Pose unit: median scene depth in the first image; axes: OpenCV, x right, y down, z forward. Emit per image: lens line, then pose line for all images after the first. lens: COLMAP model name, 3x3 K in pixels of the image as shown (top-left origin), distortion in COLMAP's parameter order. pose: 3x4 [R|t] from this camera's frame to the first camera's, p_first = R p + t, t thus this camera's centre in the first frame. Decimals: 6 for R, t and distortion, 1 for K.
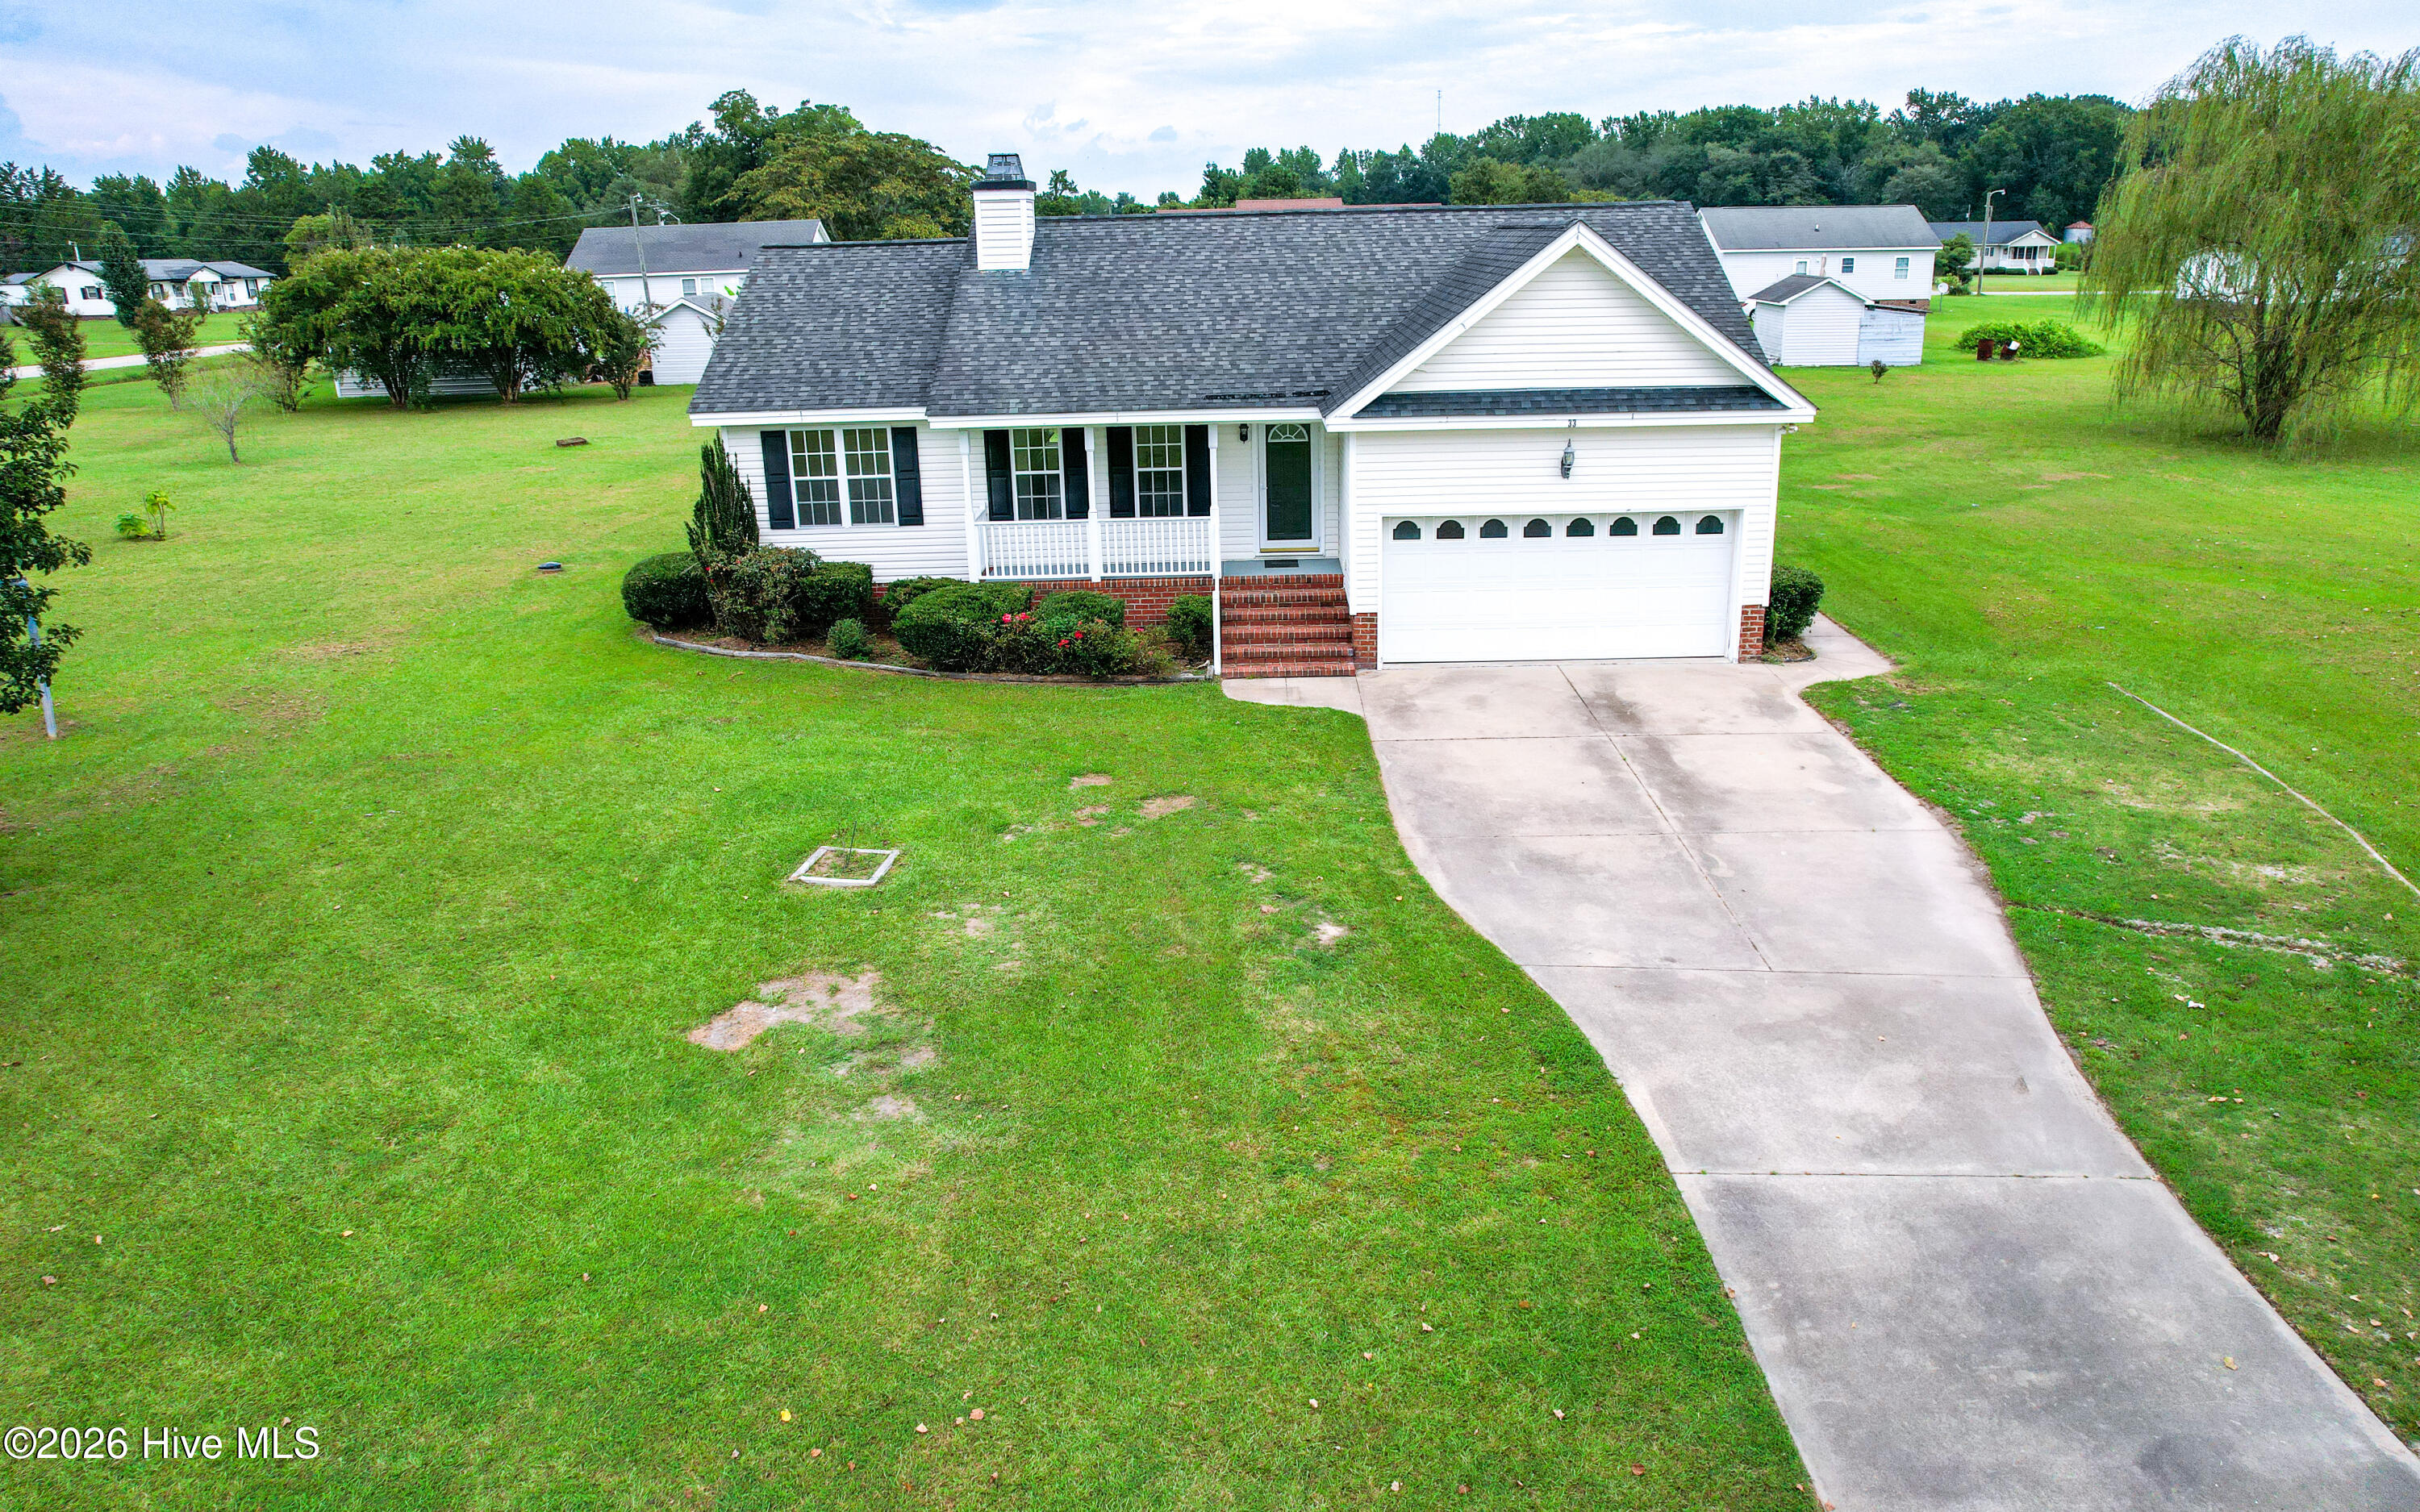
lens RADIAL K [[1649.1, 0, 1210.0], [0, 1649.1, 756.0], [0, 0, 1]] dist [-0.010720, -0.001957]
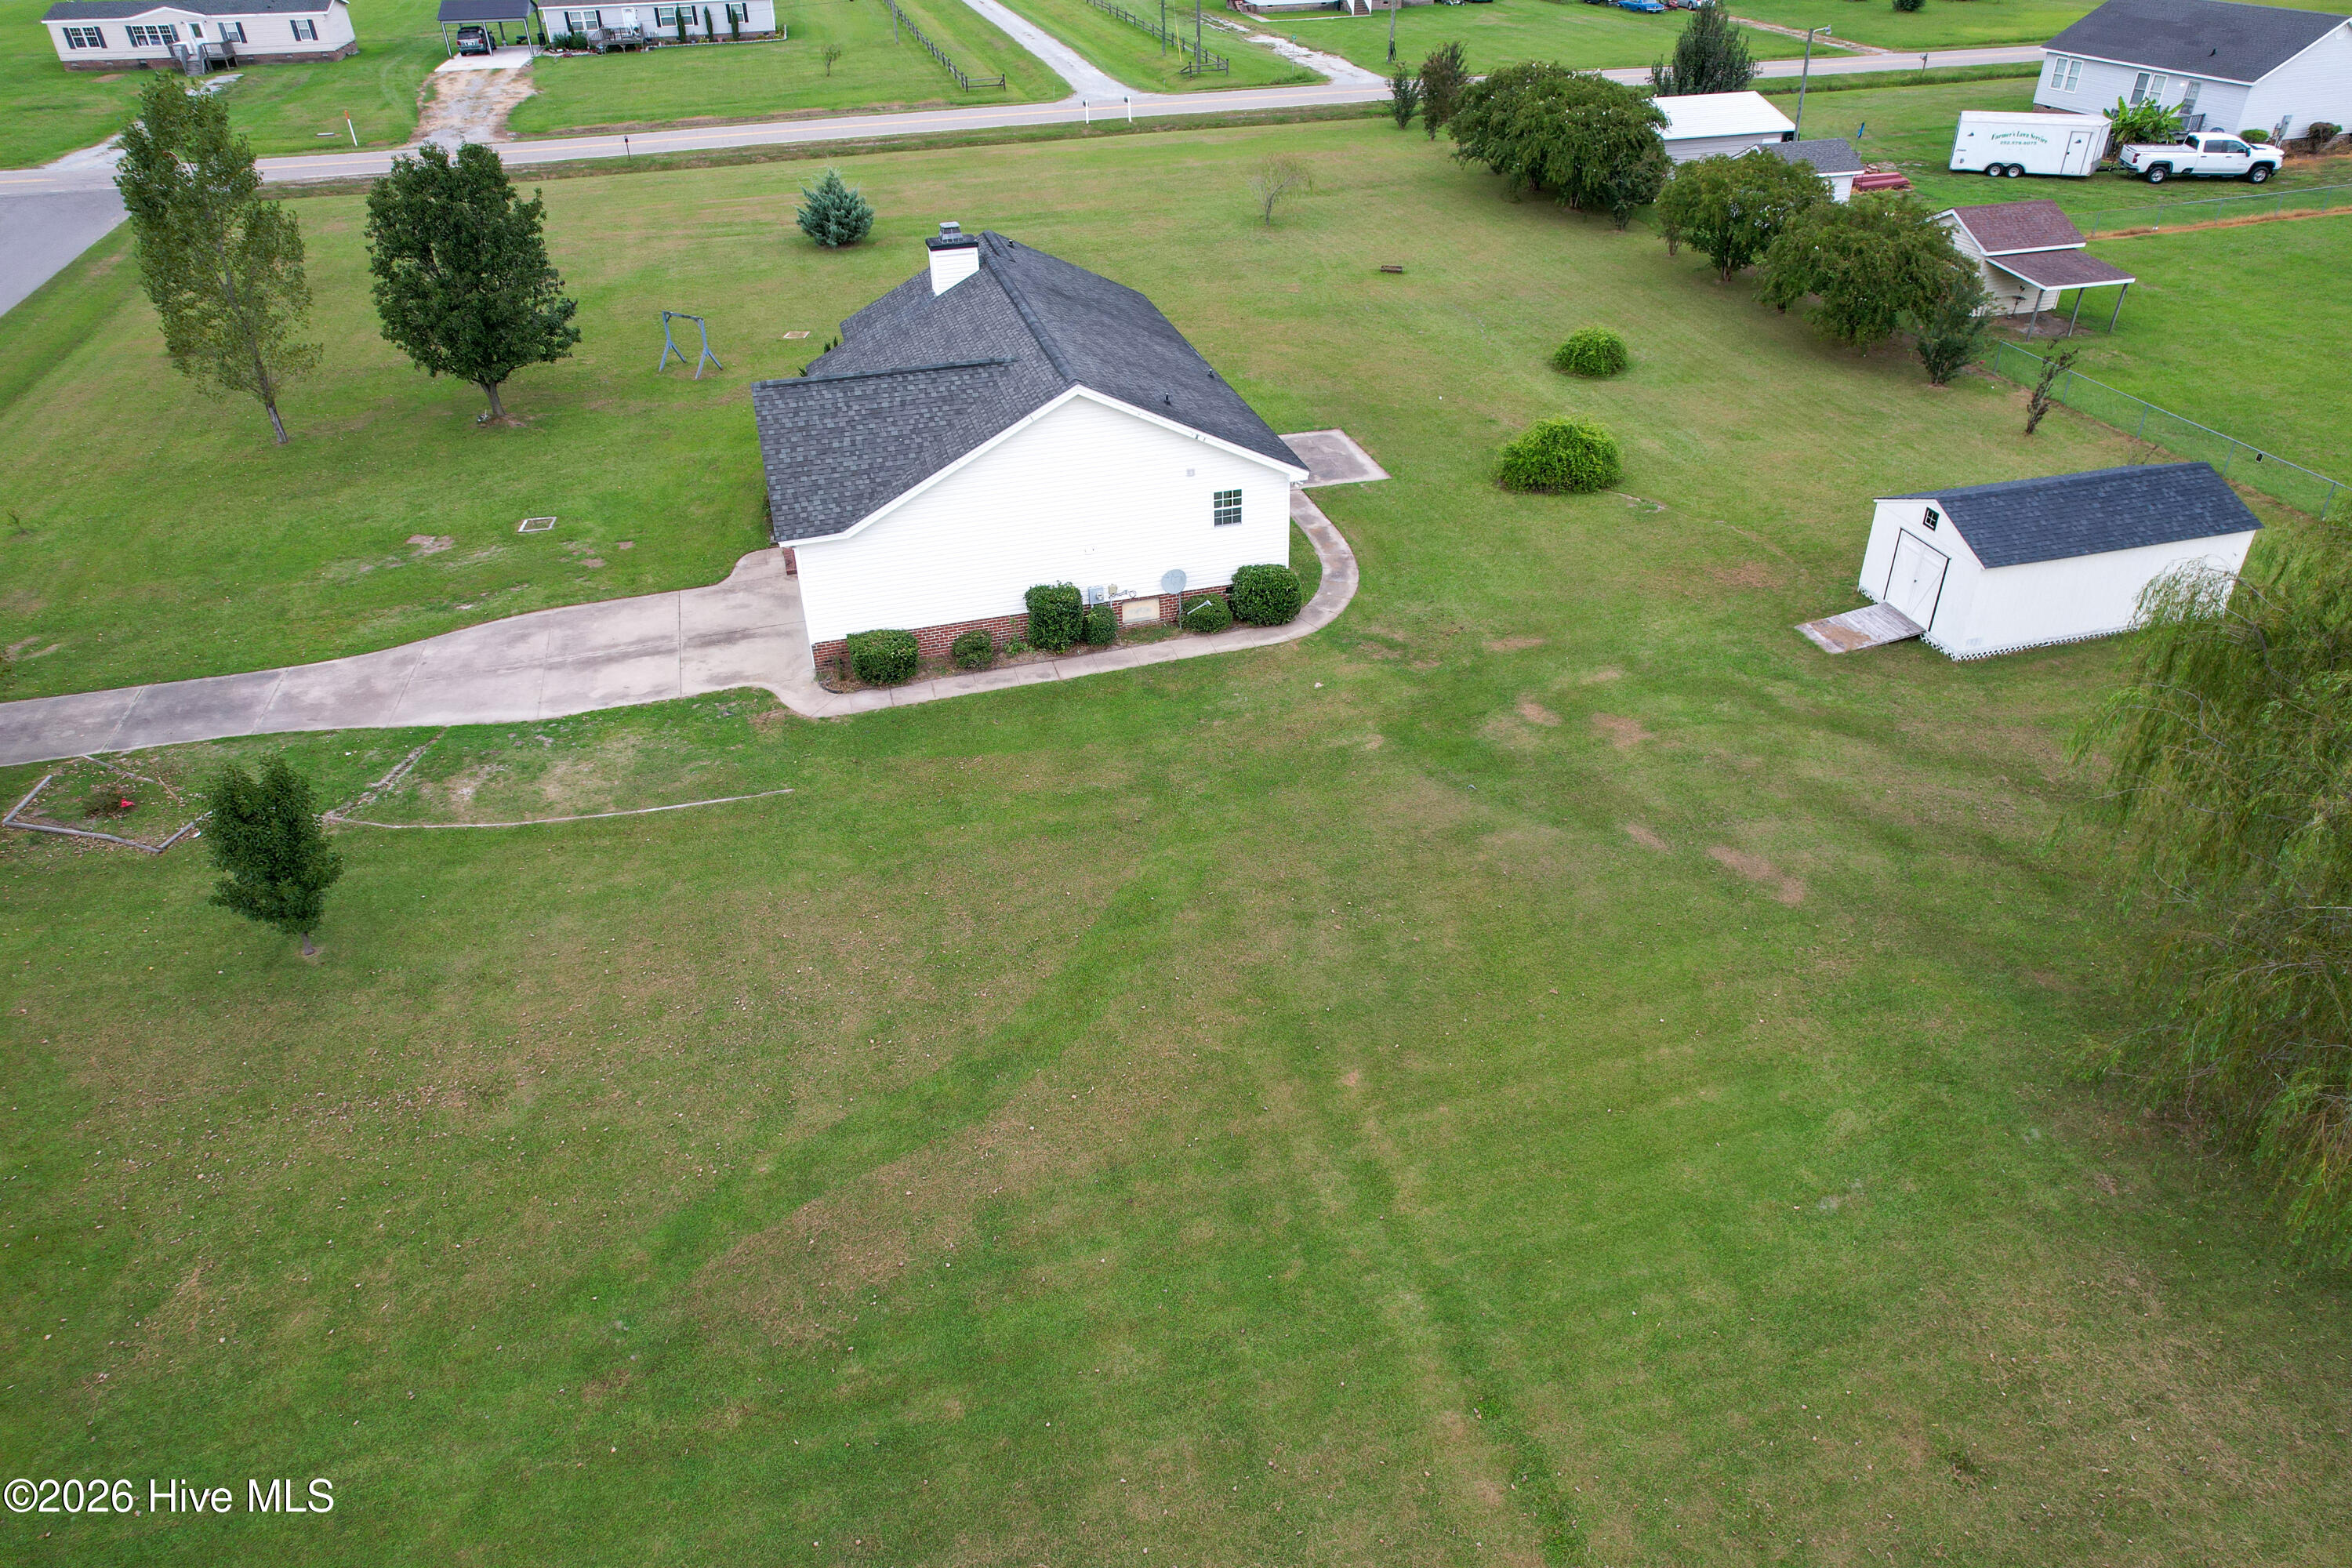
lens RADIAL K [[1553.0, 0, 1176.0], [0, 1553.0, 784.0], [0, 0, 1]] dist [-0.076781, 0.075597]
pose [[0.244475, 0.545996, -0.801324, 2.398341], [-0.274893, 0.831522, 0.482706, -1.132472], [0.929874, 0.102269, 0.353377, 1.099817]]
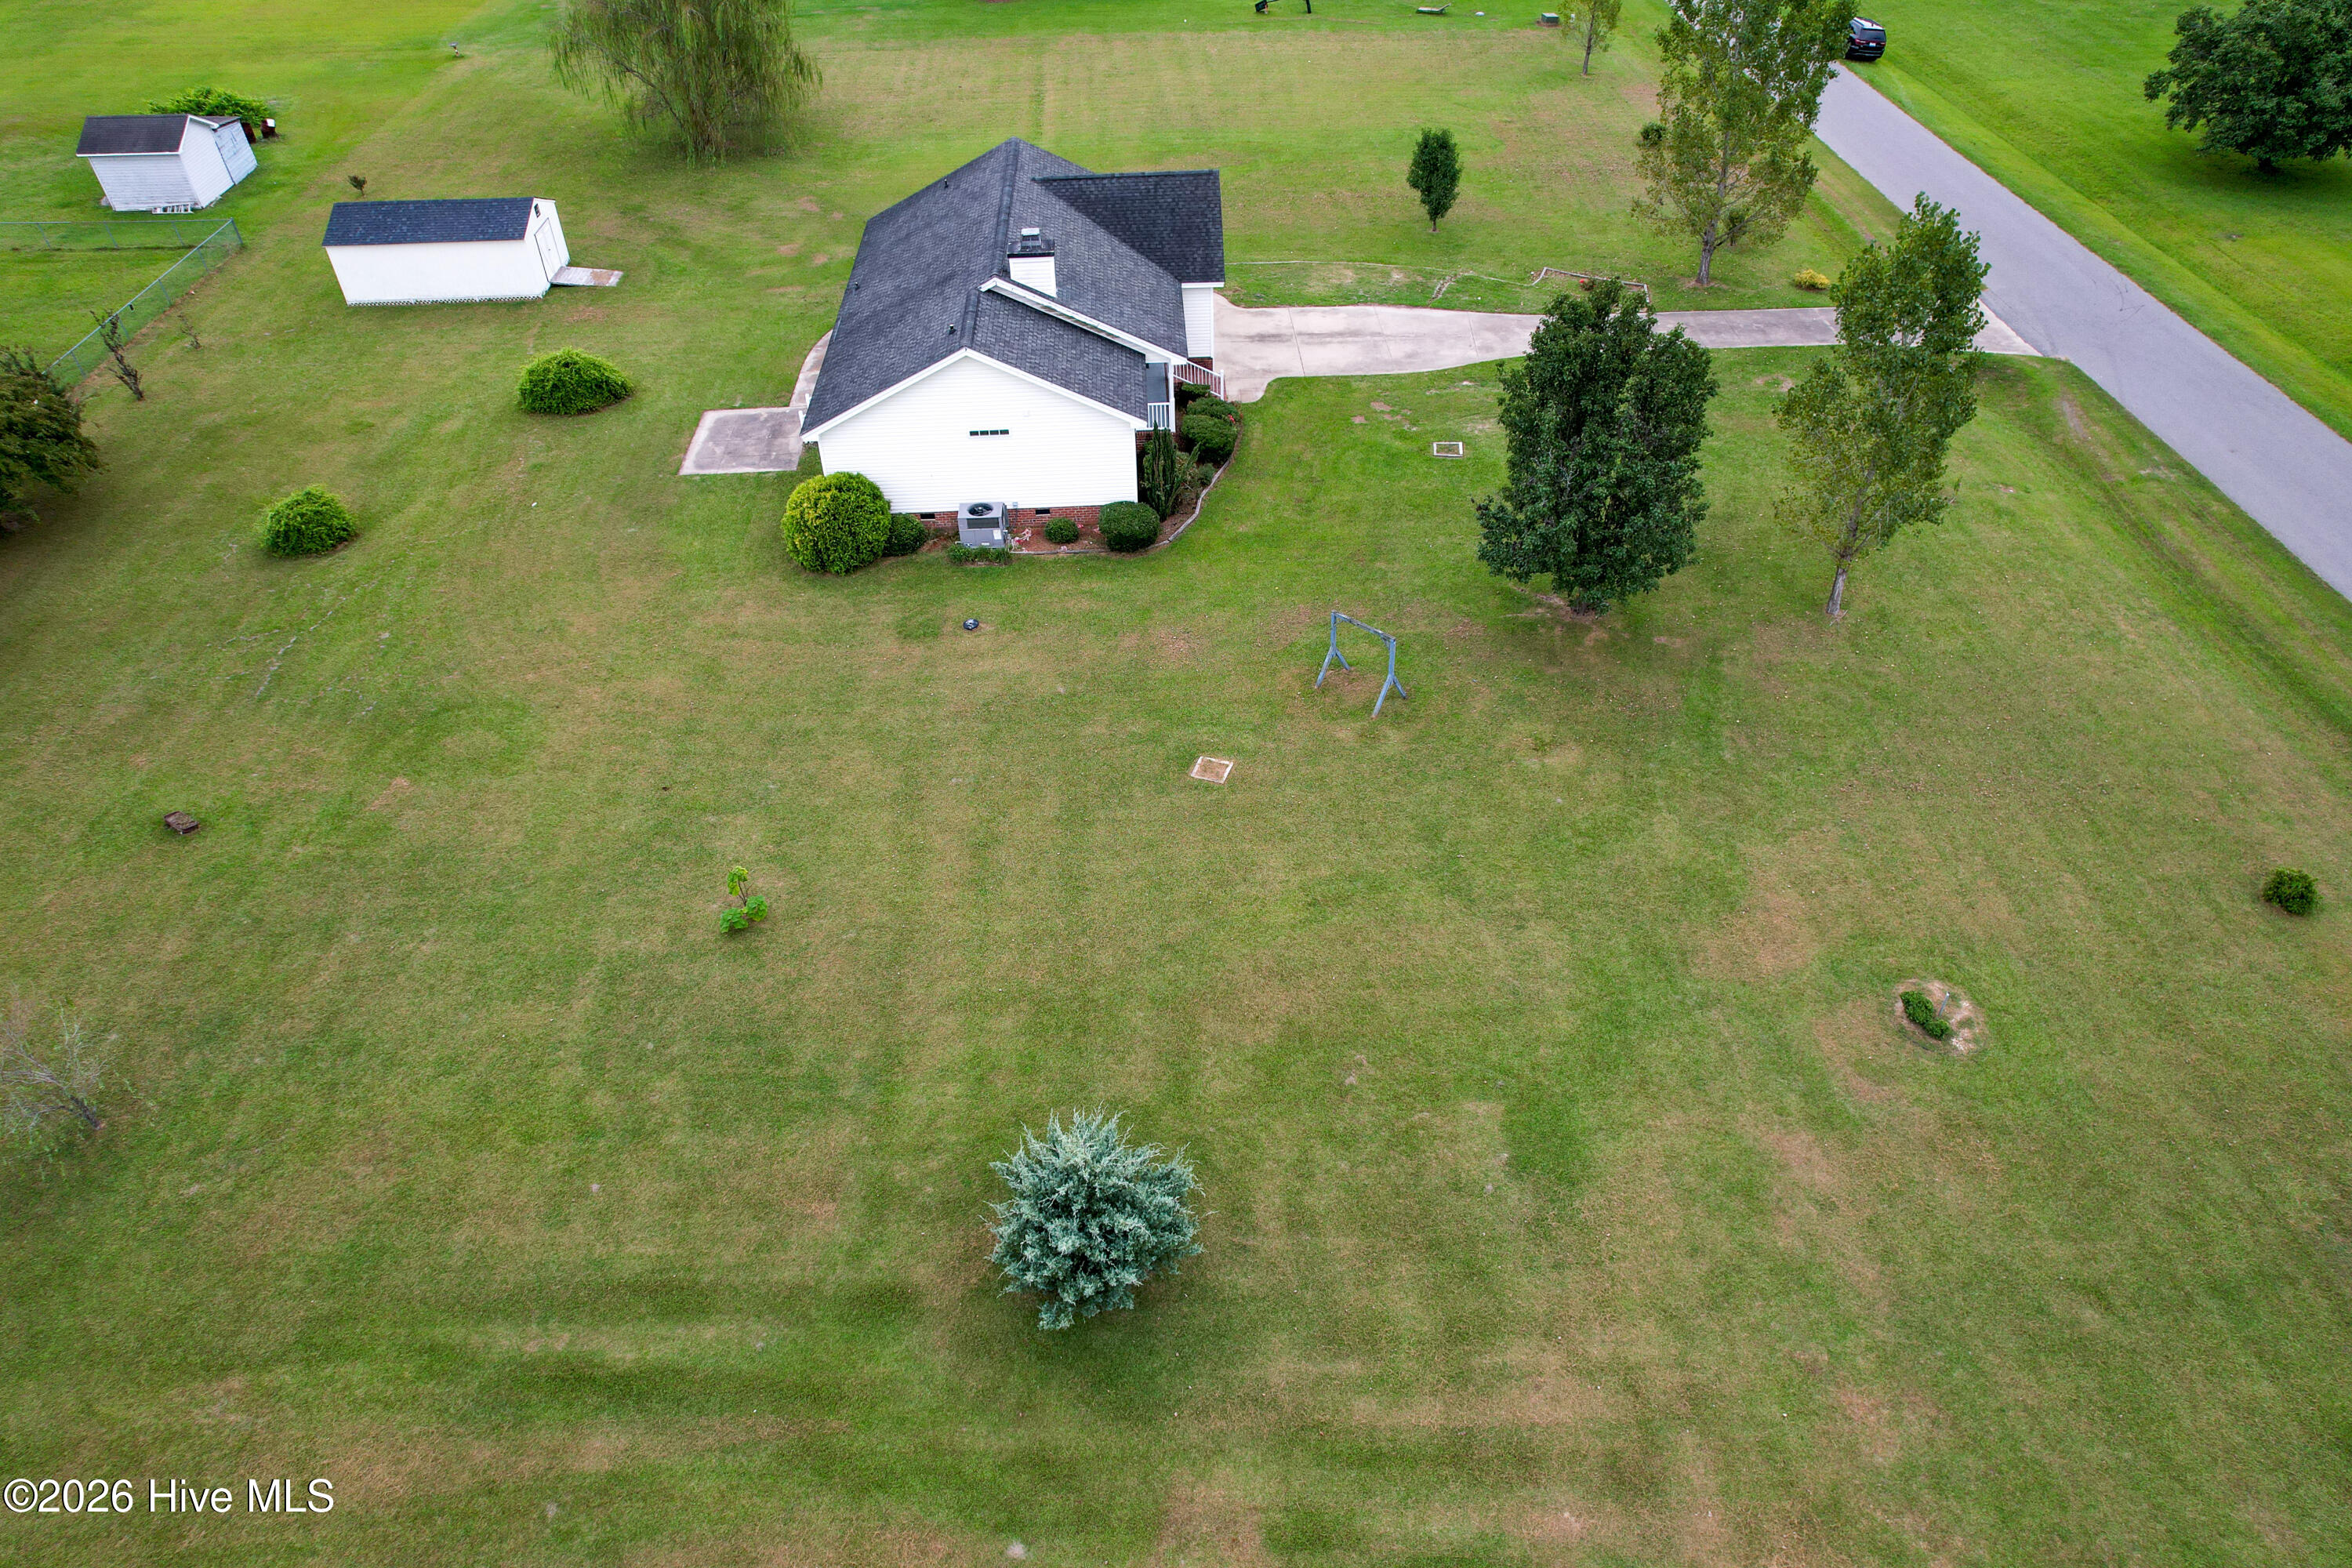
lens RADIAL K [[1553.0, 0, 1176.0], [0, 1553.0, 784.0], [0, 0, 1]] dist [-0.076781, 0.075597]
pose [[-0.016831, -0.628683, 0.777480, -2.859500], [0.315295, 0.734579, 0.600818, -1.380161], [-0.948844, 0.255248, 0.185857, 1.073245]]
